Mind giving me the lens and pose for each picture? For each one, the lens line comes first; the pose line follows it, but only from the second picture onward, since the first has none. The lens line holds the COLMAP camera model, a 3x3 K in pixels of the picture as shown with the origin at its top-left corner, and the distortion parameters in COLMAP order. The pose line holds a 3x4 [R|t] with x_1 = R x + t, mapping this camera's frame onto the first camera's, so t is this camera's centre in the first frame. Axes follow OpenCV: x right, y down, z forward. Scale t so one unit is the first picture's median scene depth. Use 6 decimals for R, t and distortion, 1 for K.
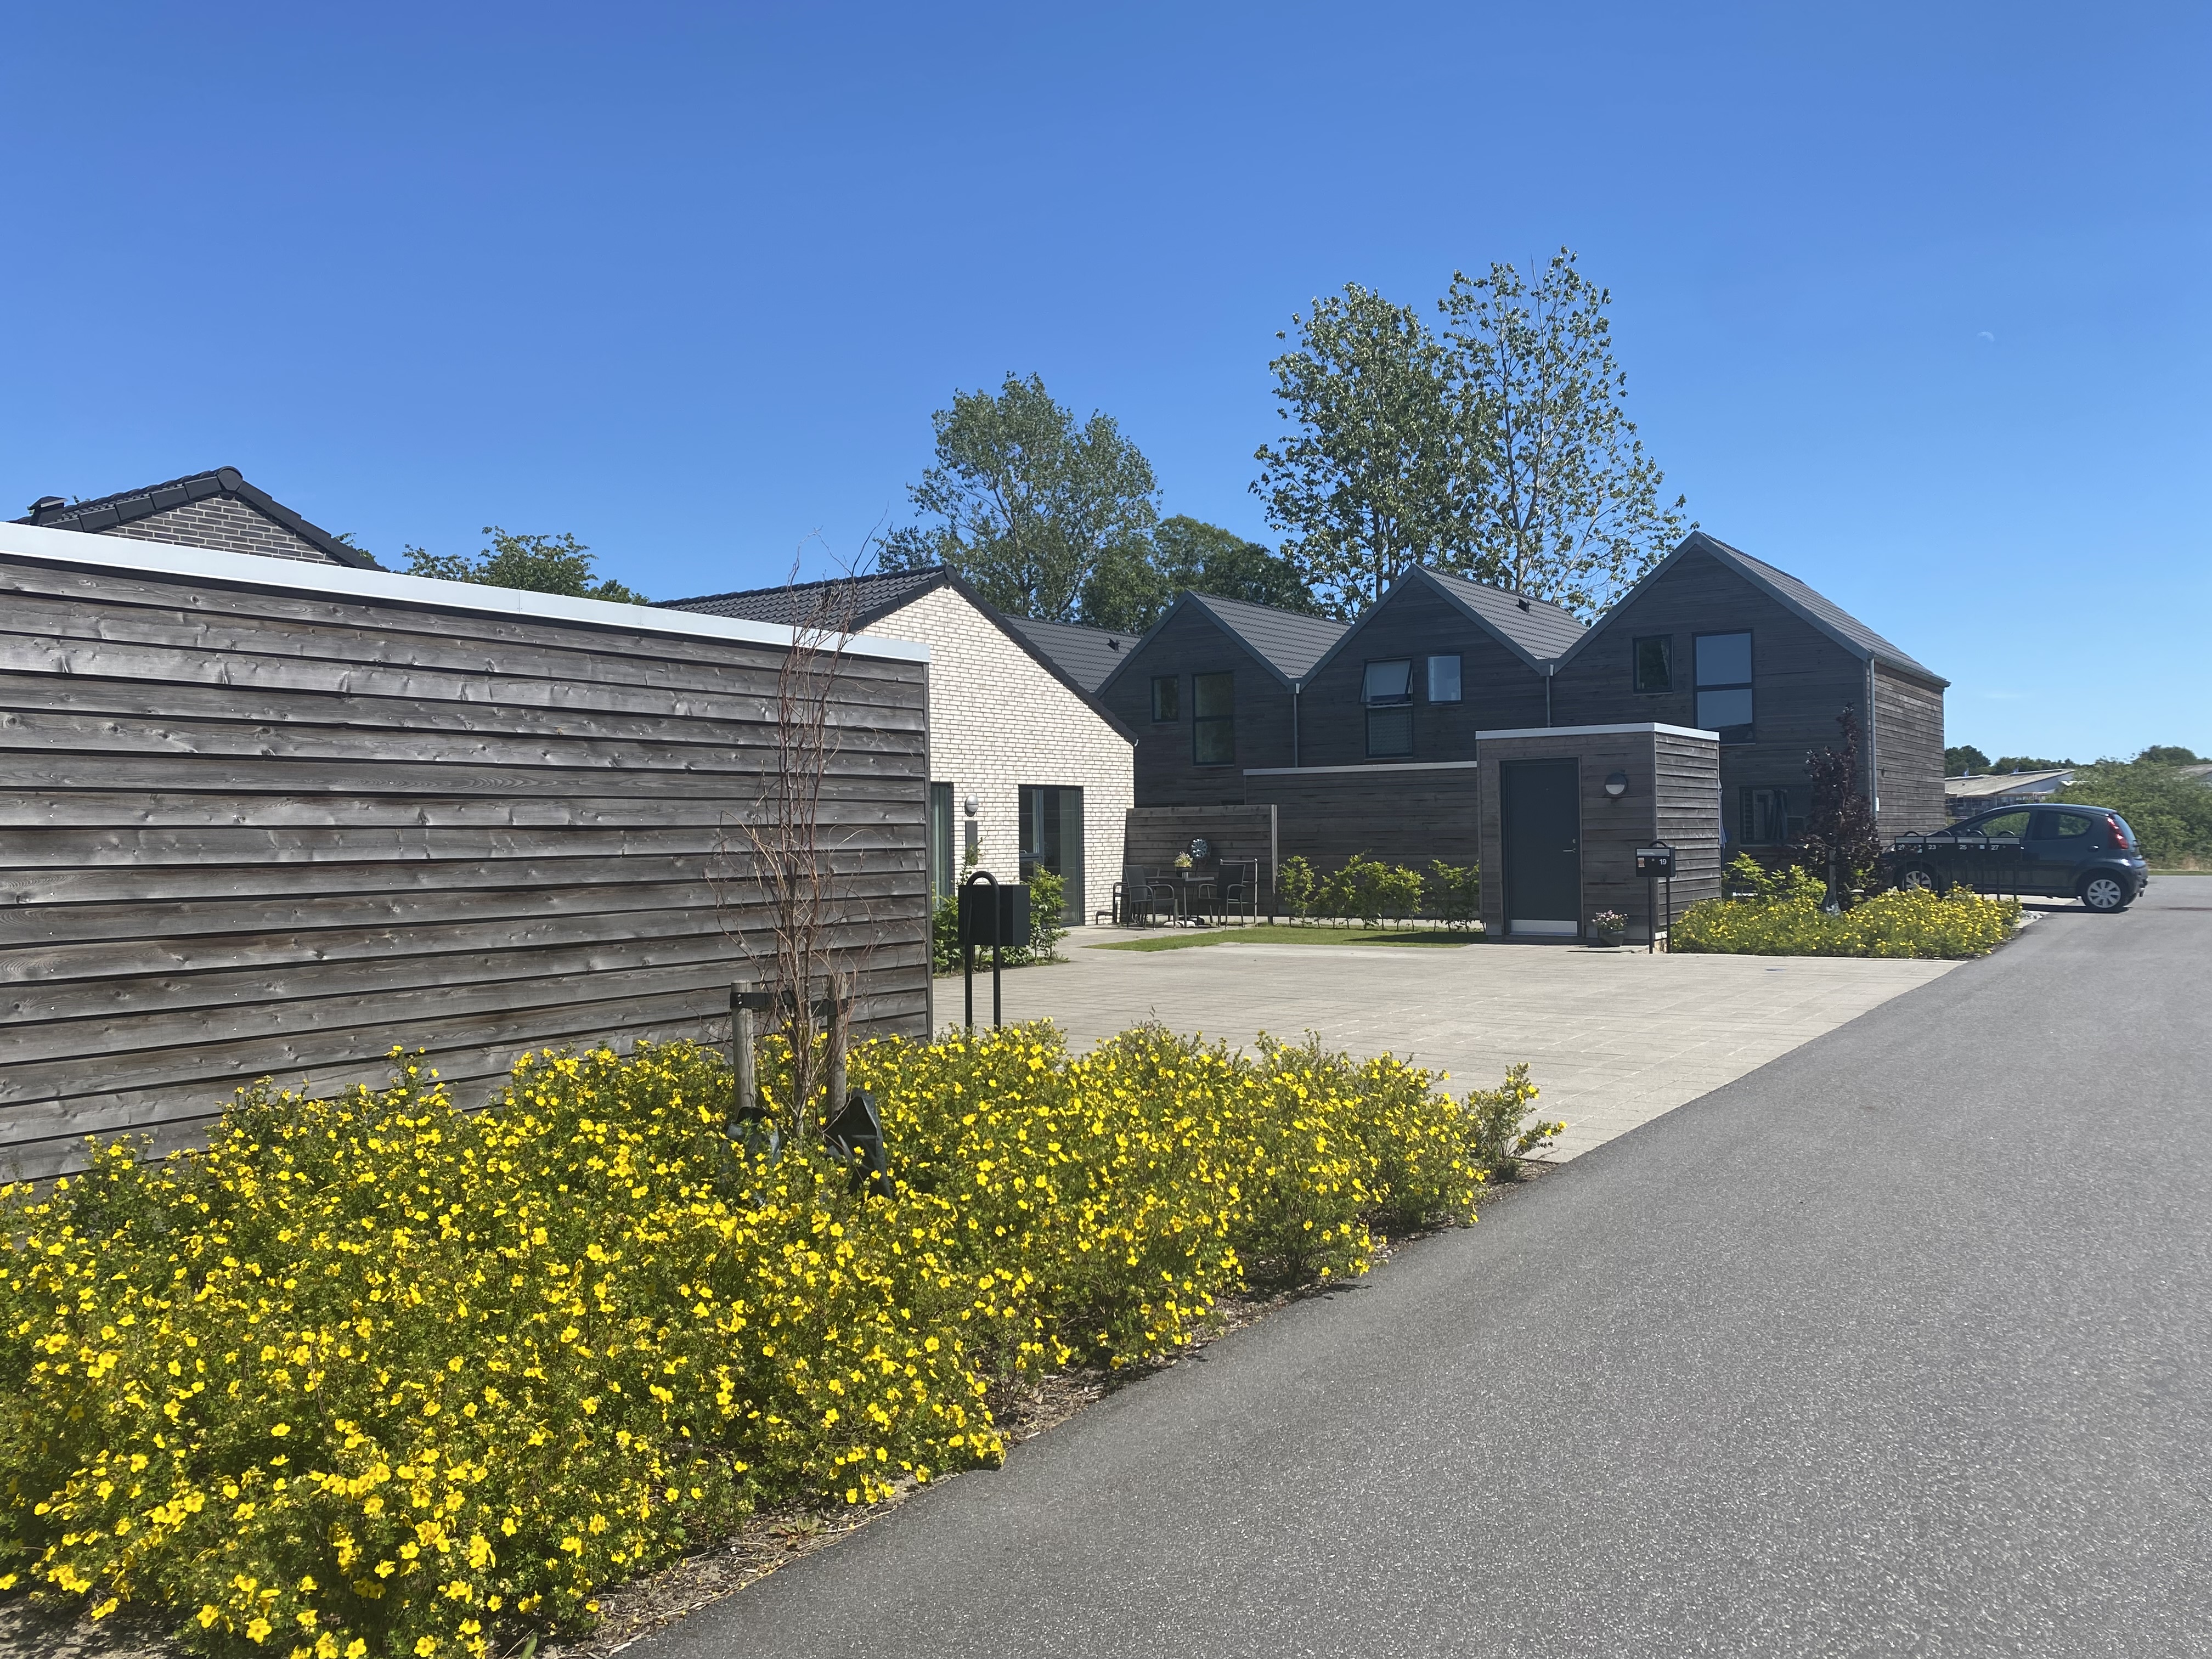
lens RADIAL K [[1658.9, 0, 1065.9], [0, 1658.9, 889.2], [0, 0, 1]] dist [-0.003811, -0.003690]
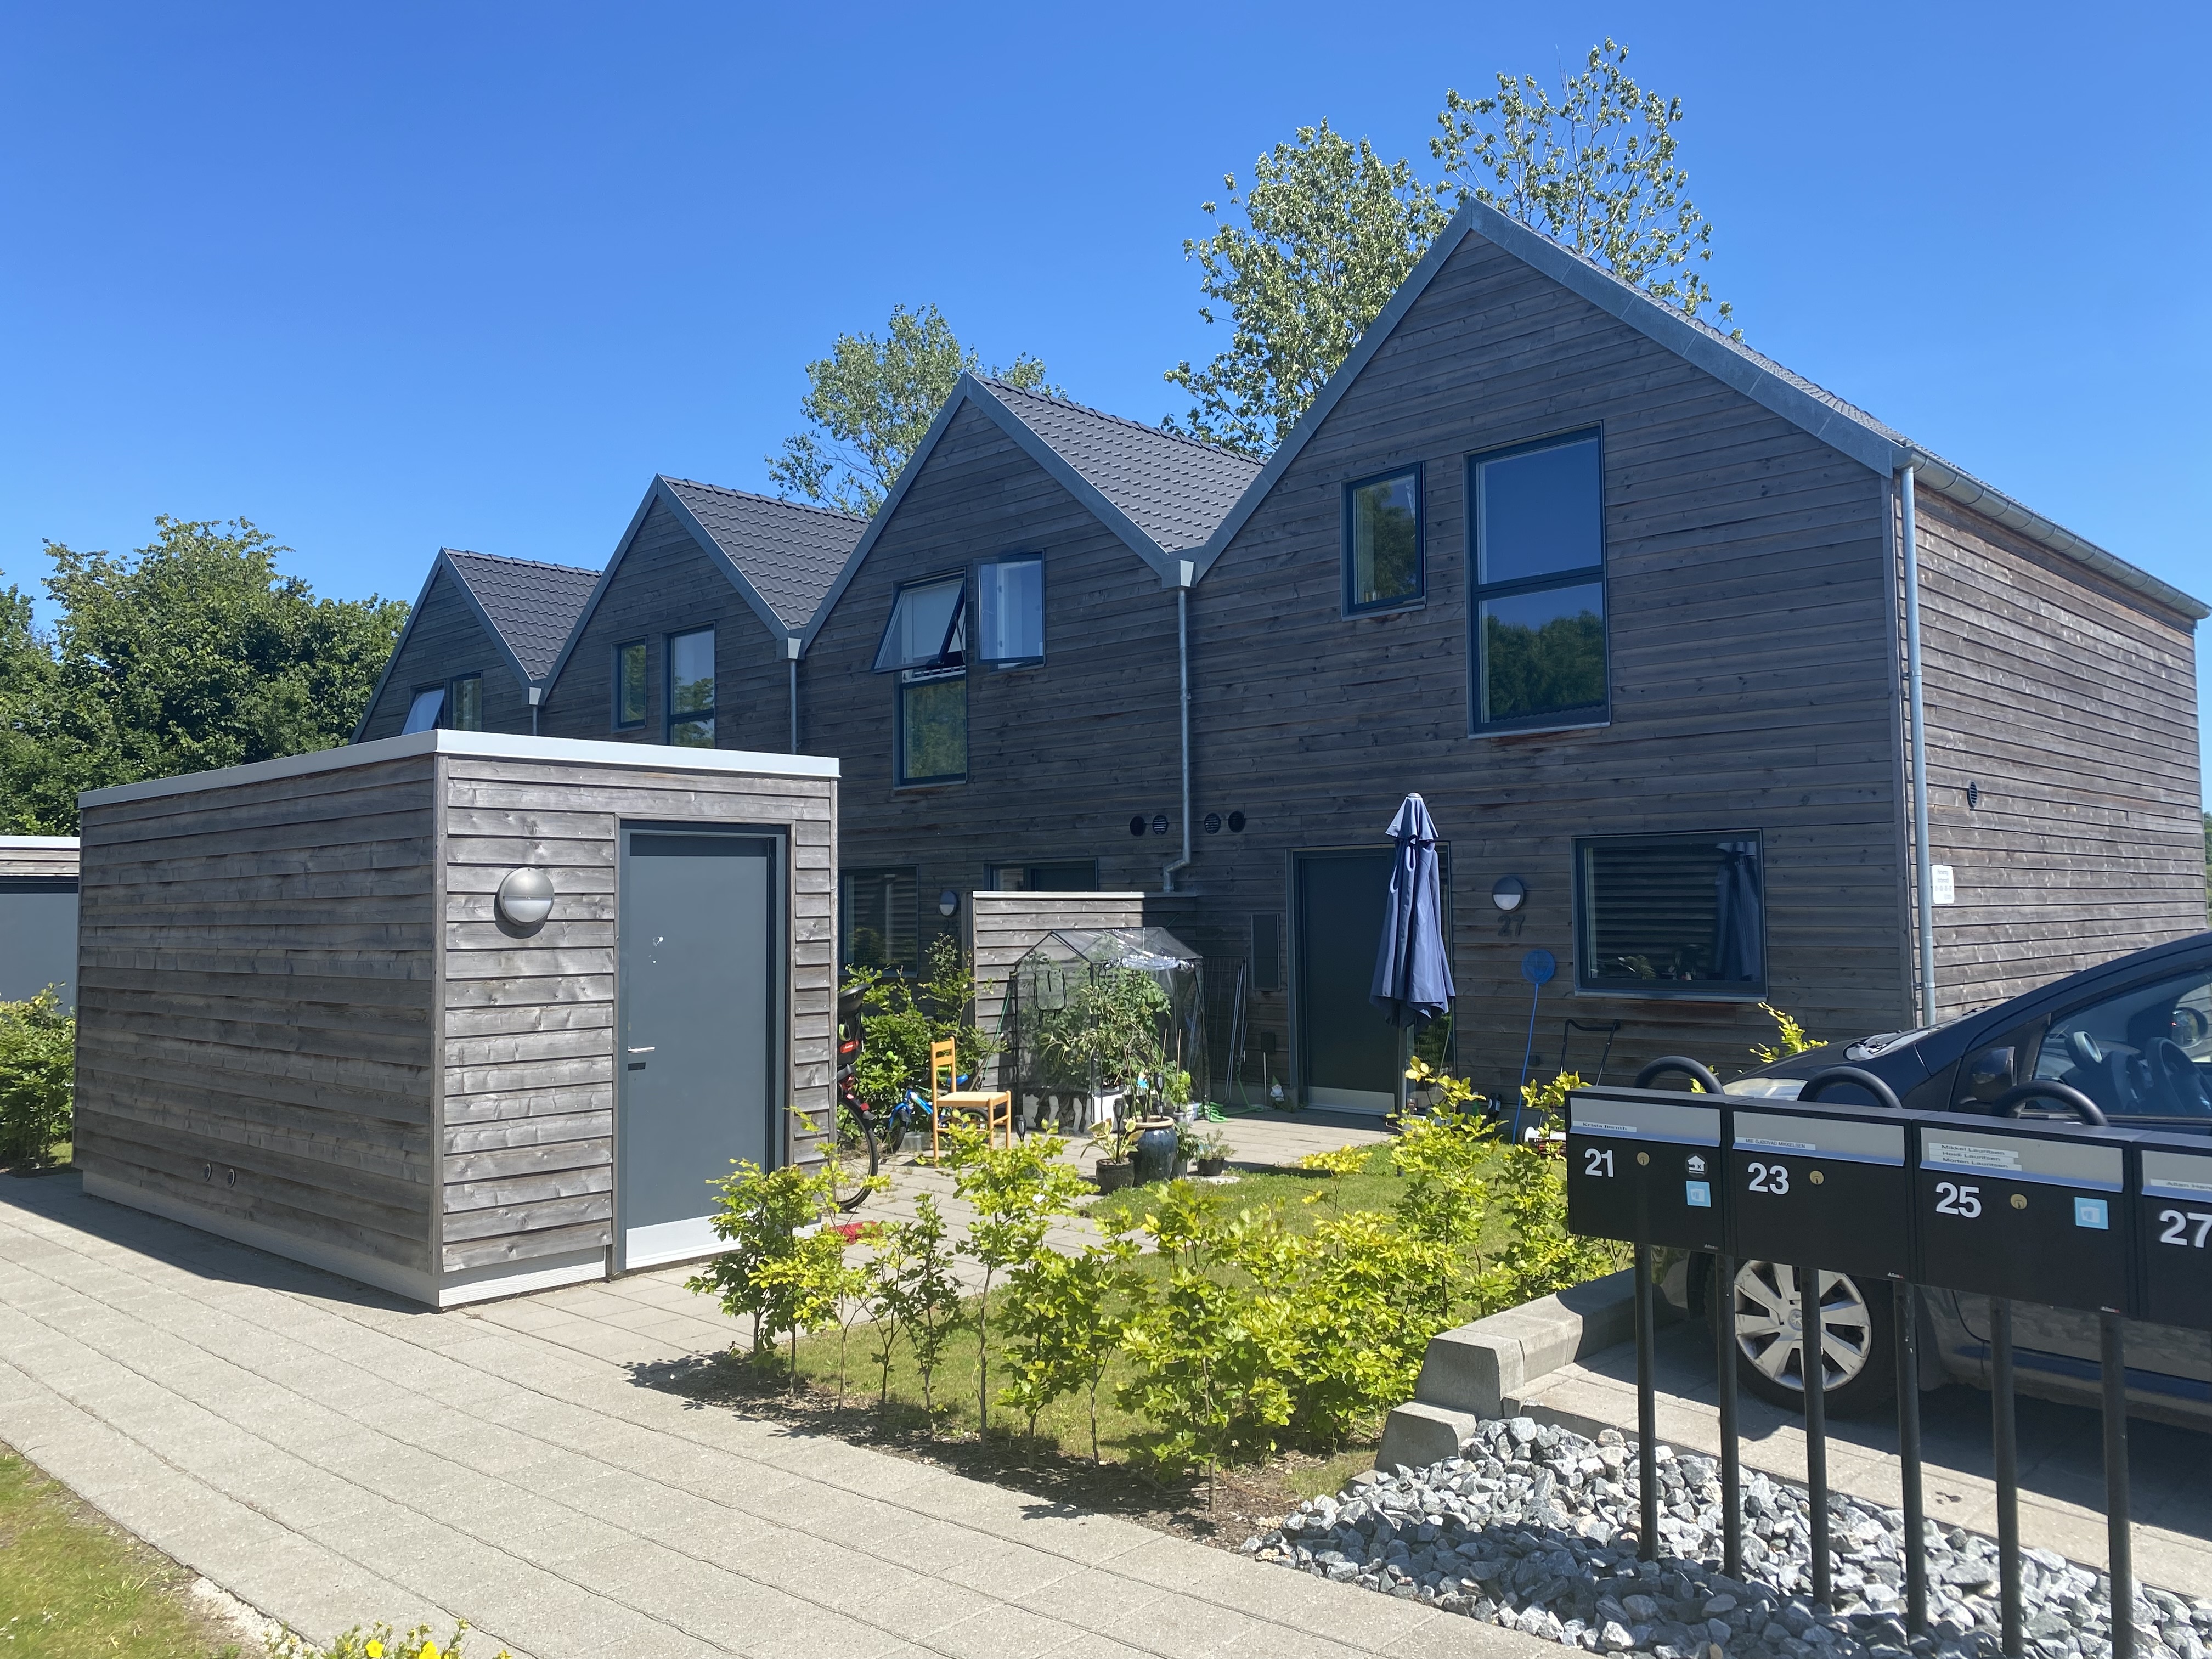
lens RADIAL K [[1688.8, 0, 1106.0], [0, 1688.8, 829.5], [0, 0, 1]] dist [0.001520, 0.002579]
pose [[0.990925, -0.001465, -0.134406, 0.279893], [-0.009435, 0.996716, -0.080430, -0.025854], [0.134082, 0.080968, 0.987657, 0.483221]]
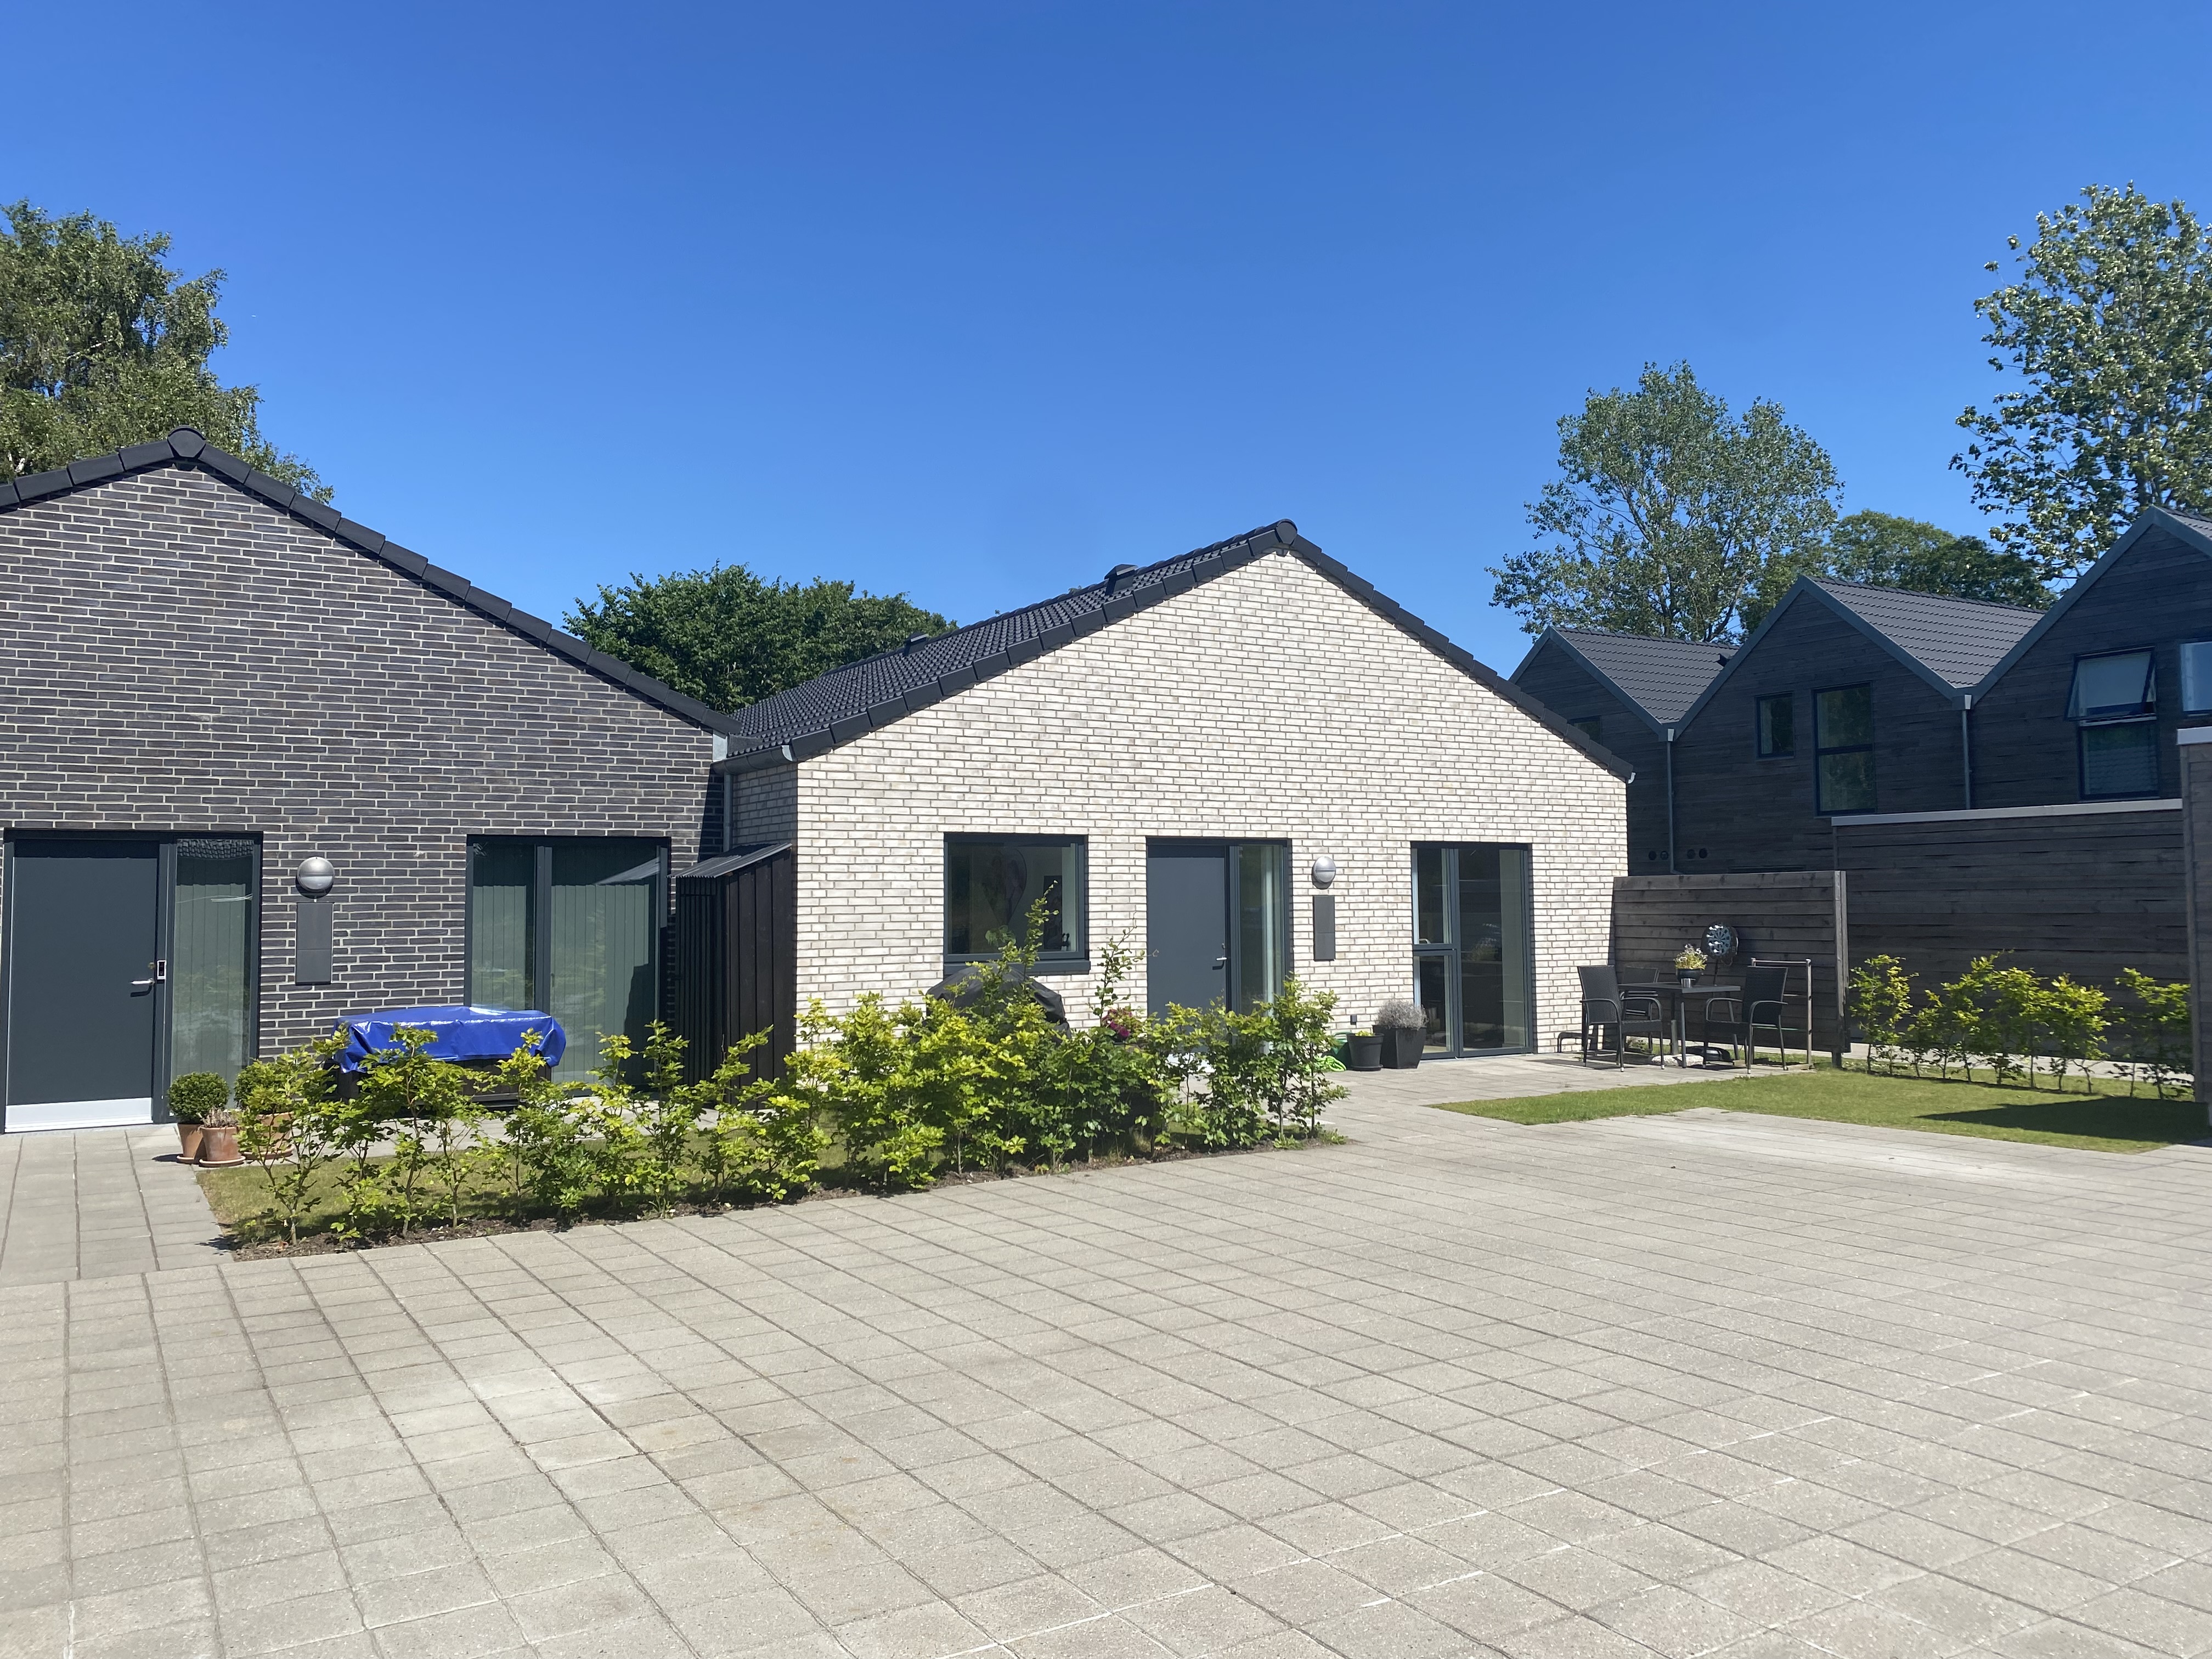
lens RADIAL K [[1688.8, 0, 1106.0], [0, 1688.8, 829.5], [0, 0, 1]] dist [0.001520, 0.002579]
pose [[0.923531, -0.010896, -0.383370, 0.072179], [-0.017751, 0.997311, -0.071109, -0.010609], [0.383113, 0.072477, 0.920854, 0.199574]]
